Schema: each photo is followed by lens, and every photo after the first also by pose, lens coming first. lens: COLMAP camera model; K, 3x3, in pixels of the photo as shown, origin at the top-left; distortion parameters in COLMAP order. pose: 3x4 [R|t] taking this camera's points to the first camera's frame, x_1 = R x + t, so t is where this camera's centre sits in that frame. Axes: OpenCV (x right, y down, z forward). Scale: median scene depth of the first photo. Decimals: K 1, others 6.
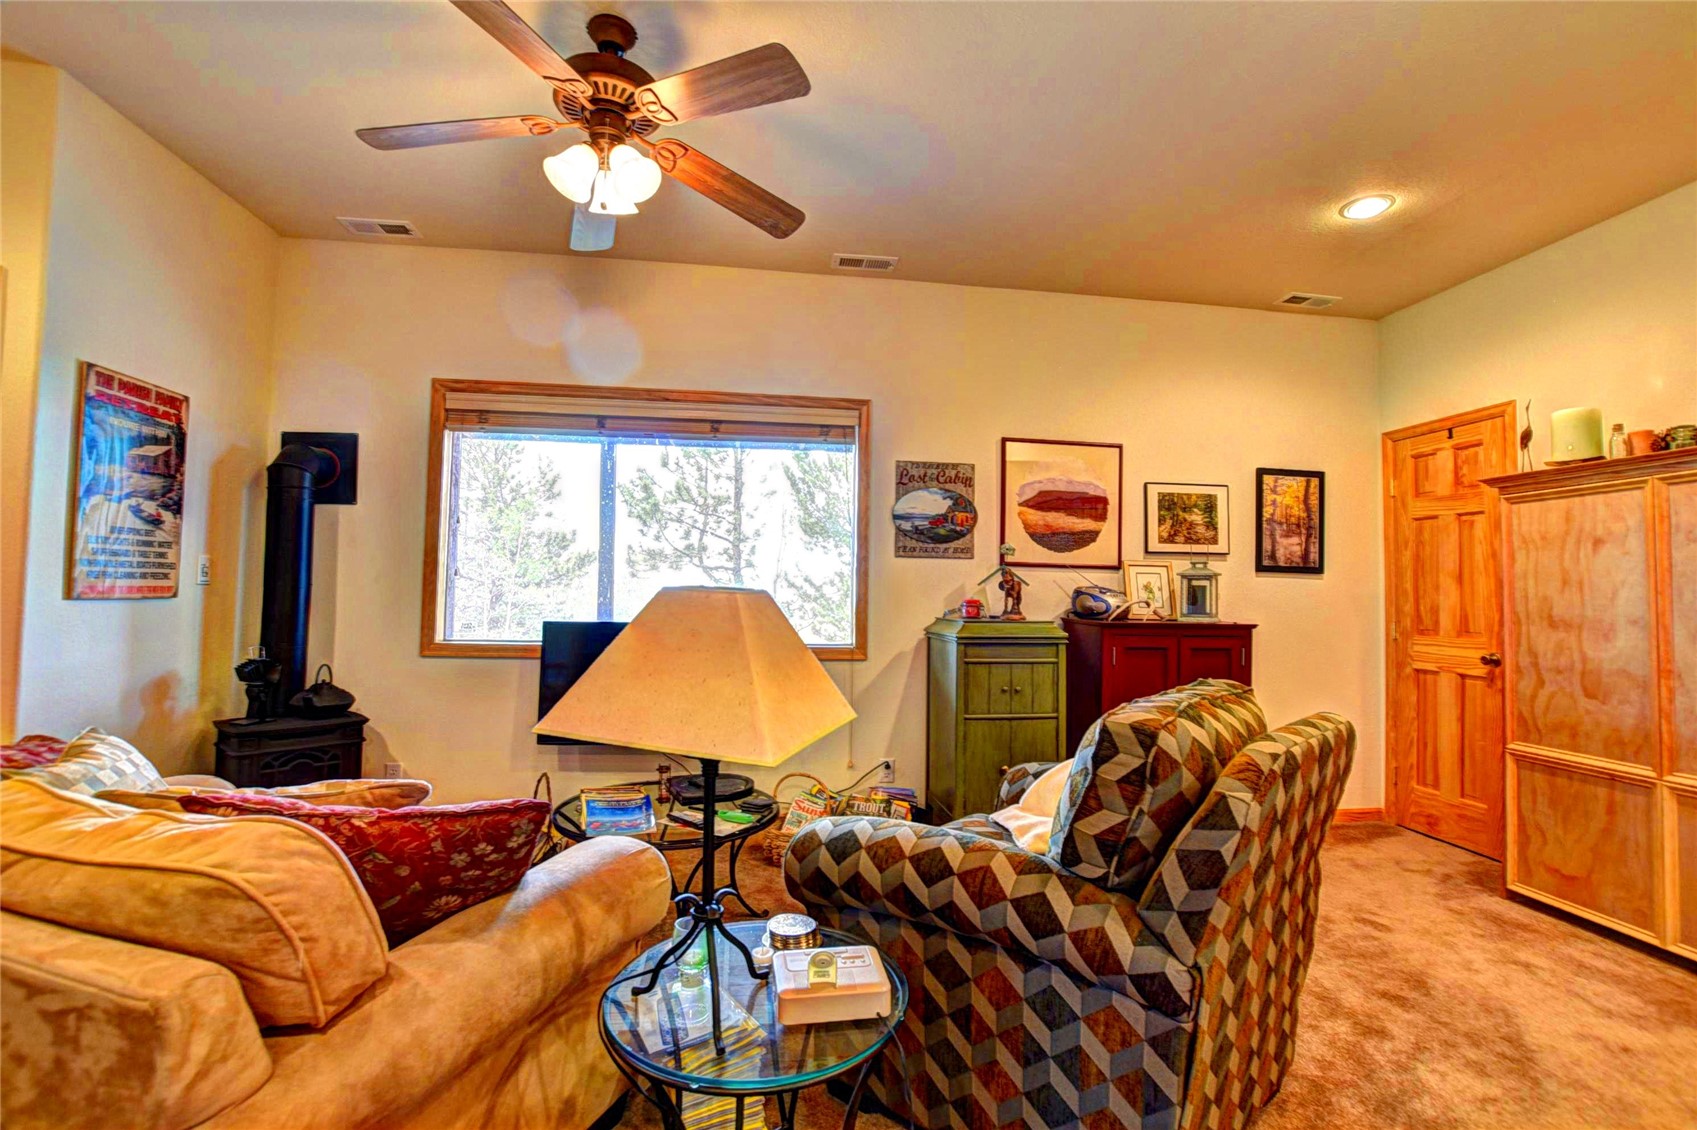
lens RADIAL K [[750.5, 0, 848.3], [0, 750.5, 562.5], [0, 0, 1]] dist [-0.034020, 0.004543]
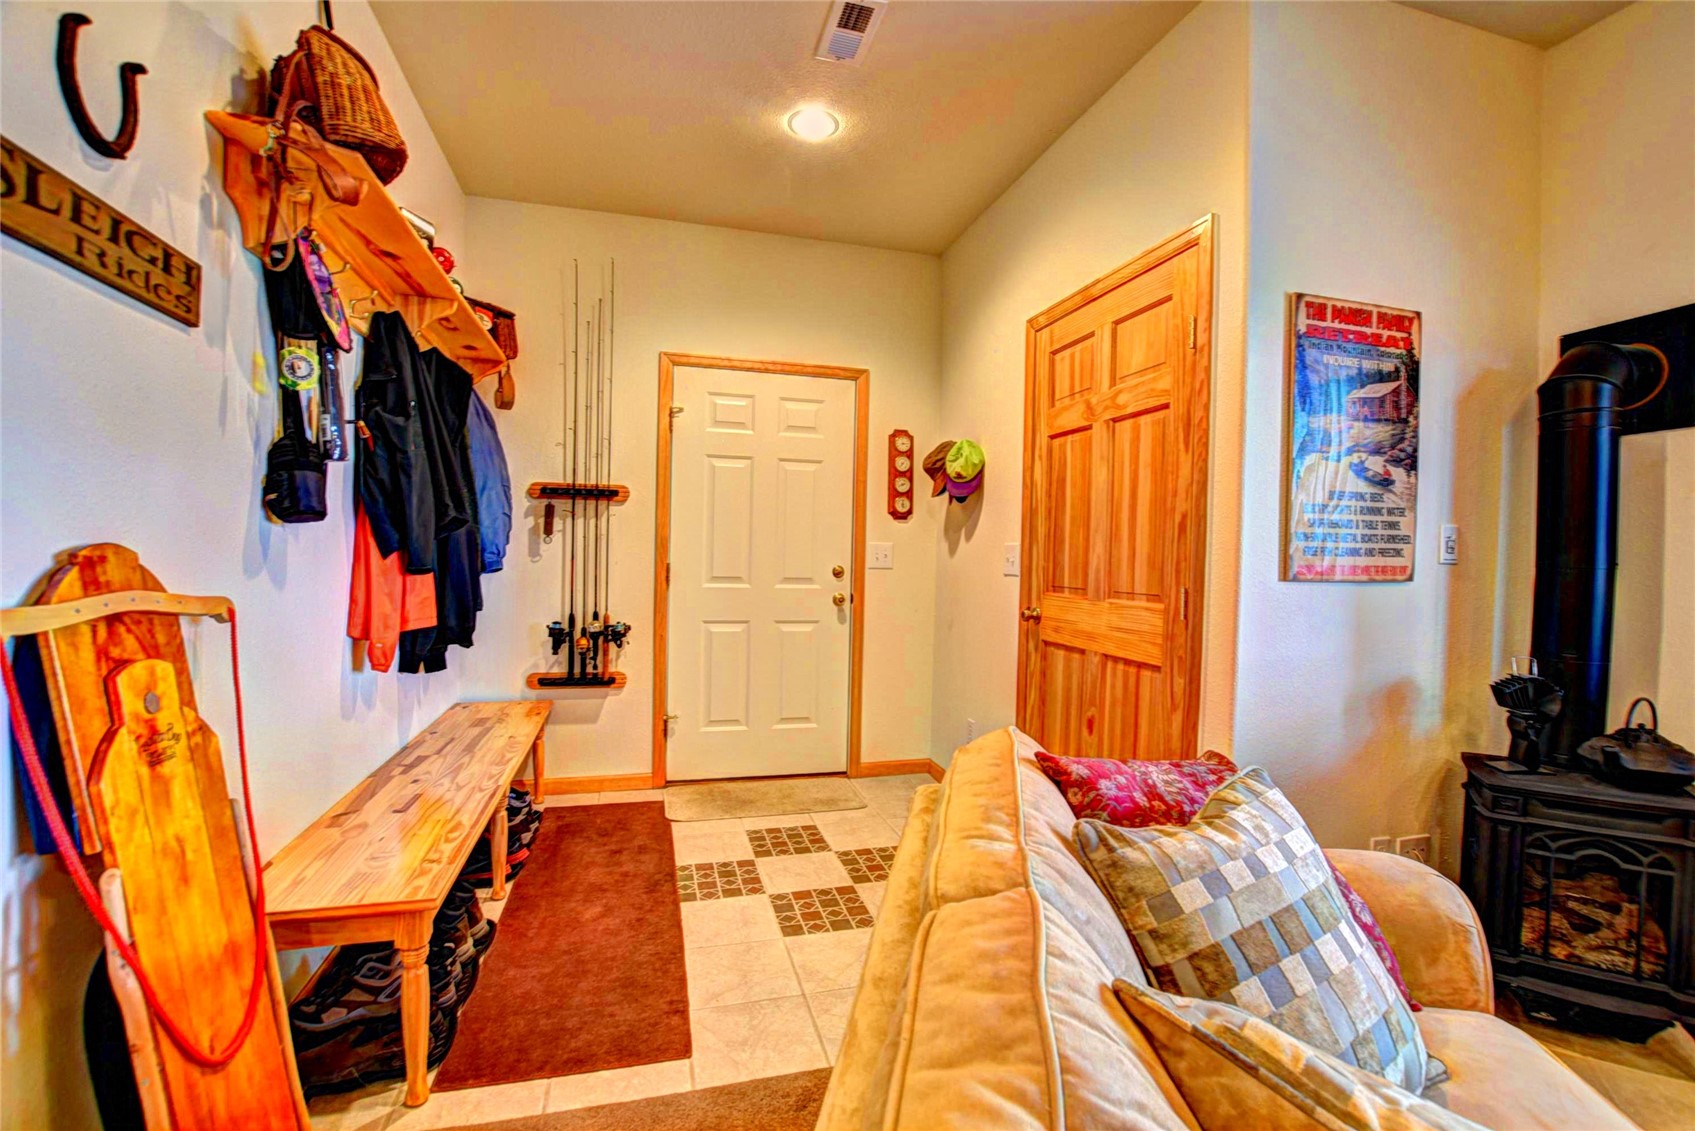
lens RADIAL K [[749.6, 0, 858.5], [0, 749.6, 568.7], [0, 0, 1]] dist [-0.034020, 0.004543]
pose [[0.138504, 0.007438, -0.990334, -0.208951], [0.023746, 0.999659, 0.010829, 0.011206], [0.990077, -0.025016, 0.138280, 0.280529]]
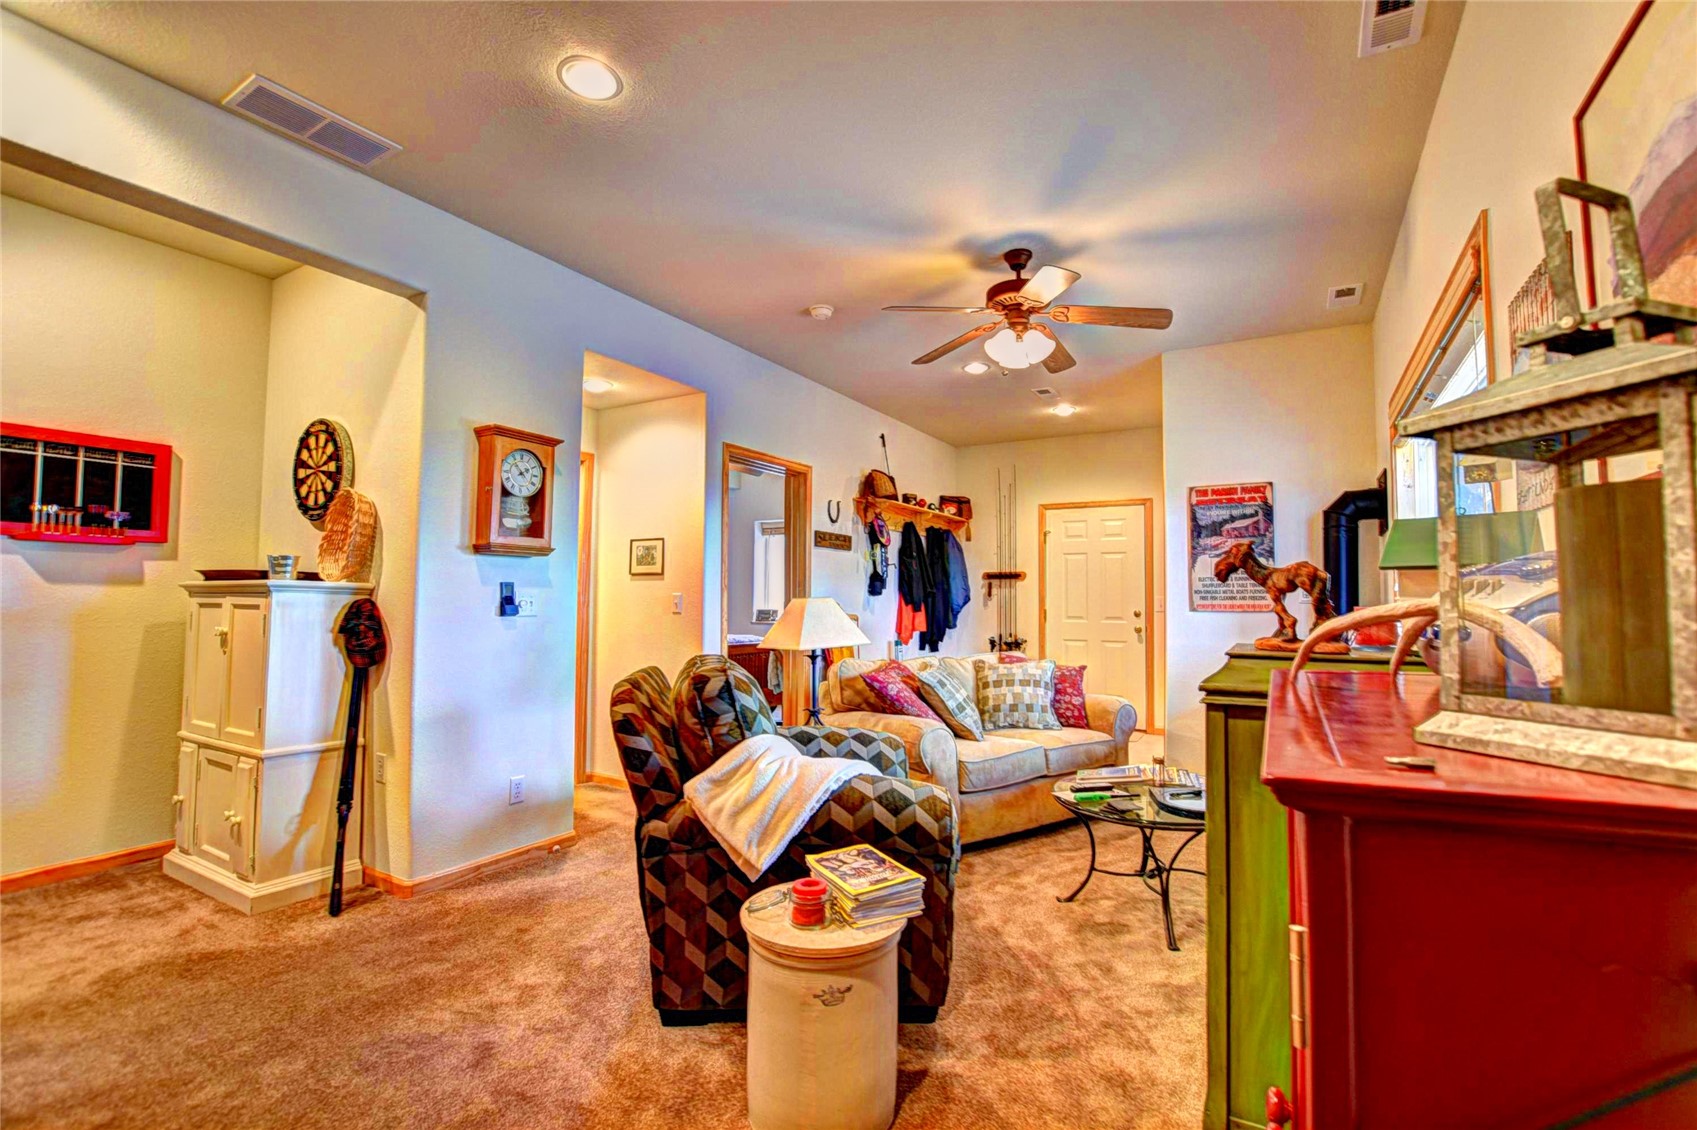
lens RADIAL K [[750.5, 0, 861.4], [0, 750.5, 567.2], [0, 0, 1]] dist [-0.034020, 0.004543]
pose [[-0.611484, -0.056656, -0.789226, 0.740990], [0.016267, 0.996322, -0.084126, 0.061534], [0.791089, -0.064280, -0.608314, 1.087551]]
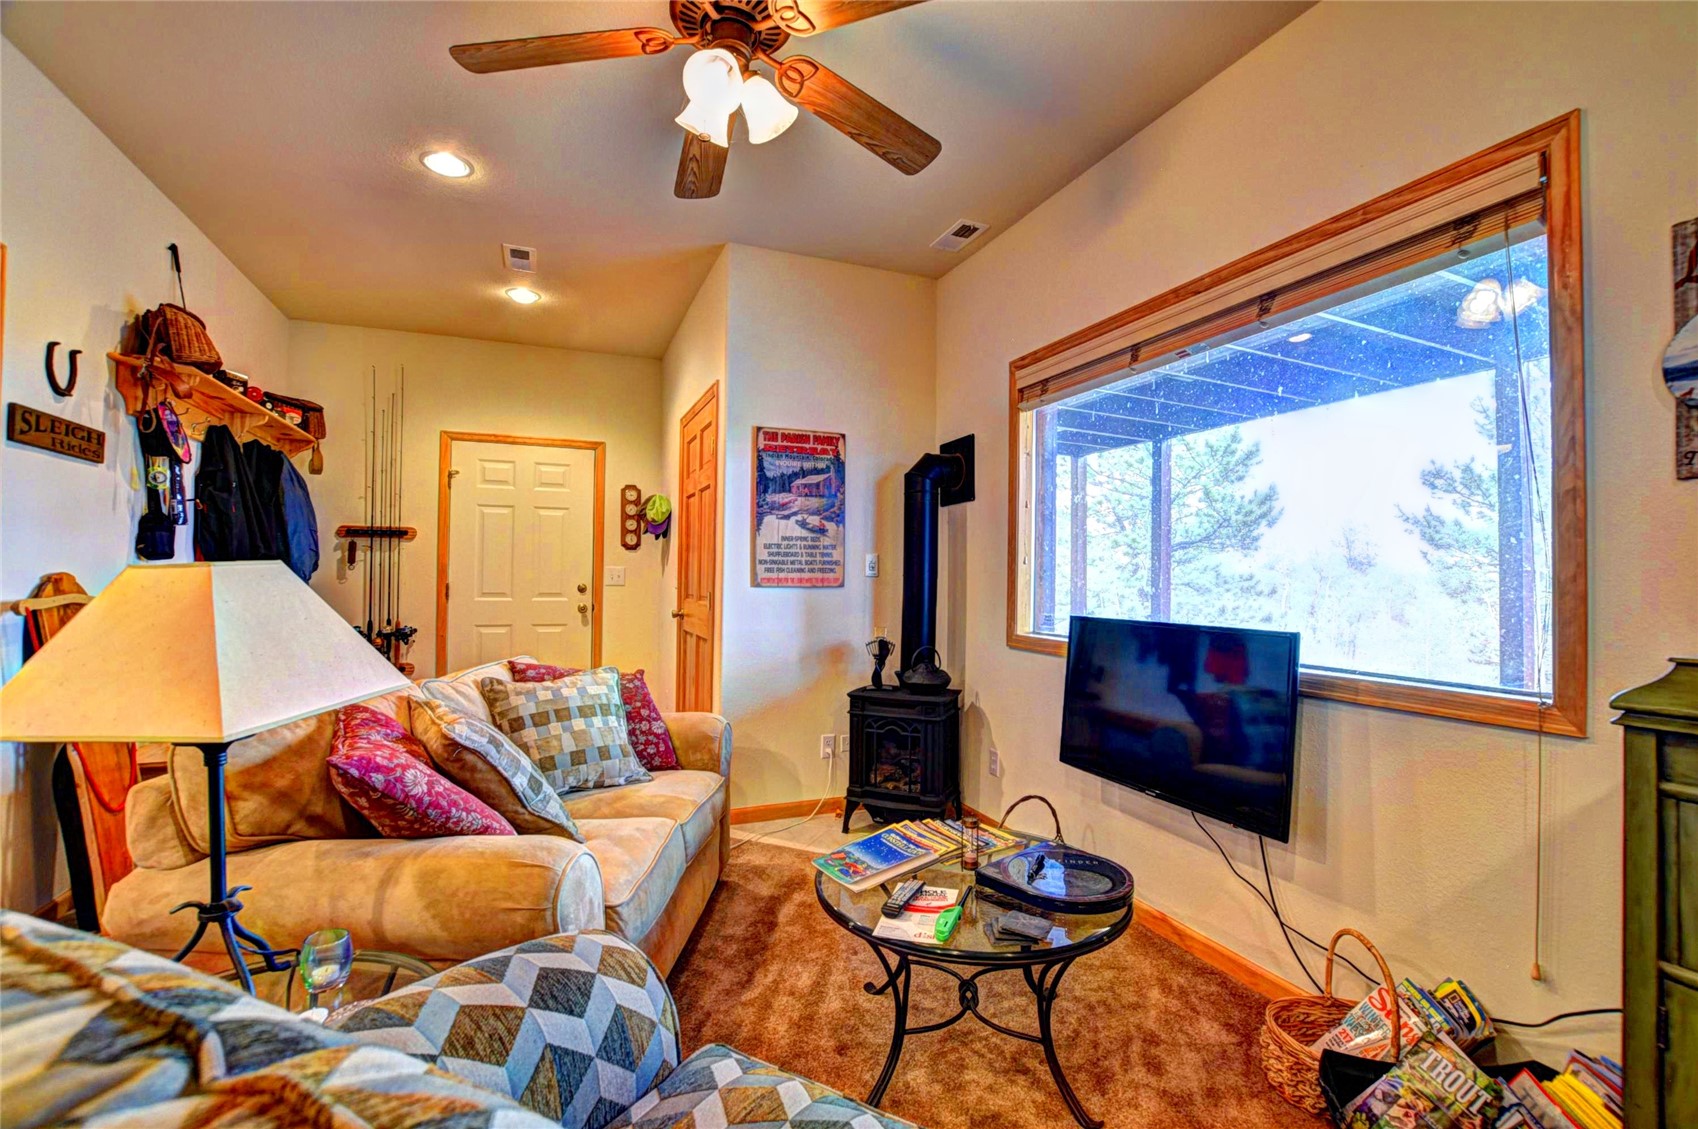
lens RADIAL K [[750.9, 0, 864.5], [0, 750.9, 566.4], [0, 0, 1]] dist [-0.034020, 0.004543]
pose [[0.262758, -0.026647, -0.964494, 0.346499], [0.035785, 0.999200, -0.017857, 0.031664], [0.964198, -0.029822, 0.263501, 0.581401]]
